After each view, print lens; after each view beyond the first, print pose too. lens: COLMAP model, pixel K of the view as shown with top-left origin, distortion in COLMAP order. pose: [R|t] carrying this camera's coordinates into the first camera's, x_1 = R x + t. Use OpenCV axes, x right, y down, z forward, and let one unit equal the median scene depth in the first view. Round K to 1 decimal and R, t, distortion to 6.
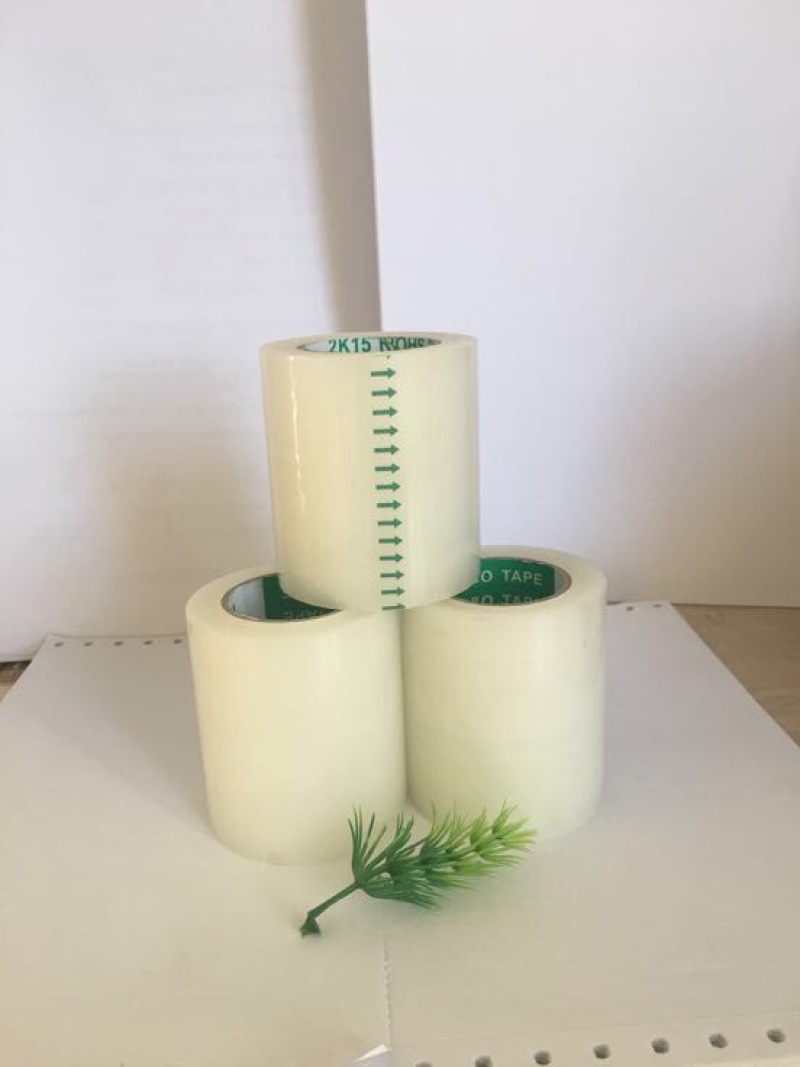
lens RADIAL K [[819.1, 0, 400.0], [0, 819.1, 533.5], [0, 0, 1]] dist [0.003356, 0.002652]
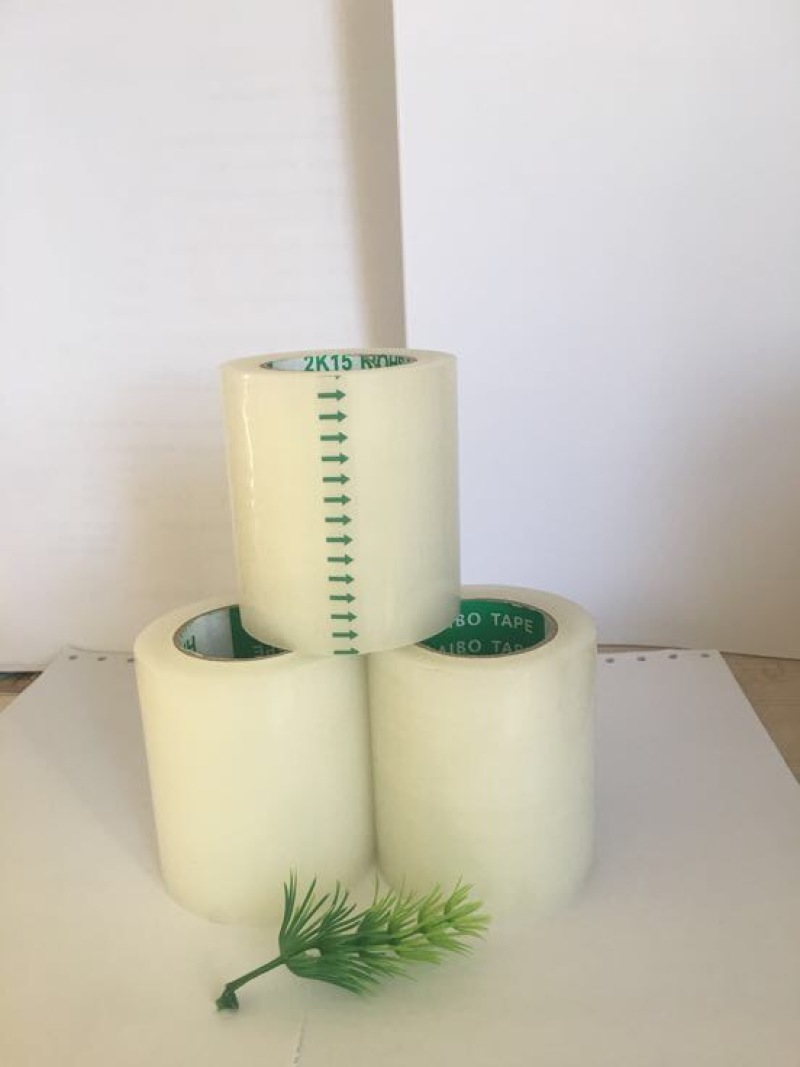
lens RADIAL K [[819.1, 0, 400.0], [0, 819.1, 533.5], [0, 0, 1]] dist [0.003356, 0.002652]
pose [[0.989204, 0.041079, -0.140672, 0.161181], [-0.042956, 0.999024, -0.010331, -0.031685], [0.140110, 0.016262, 0.990002, 0.101033]]
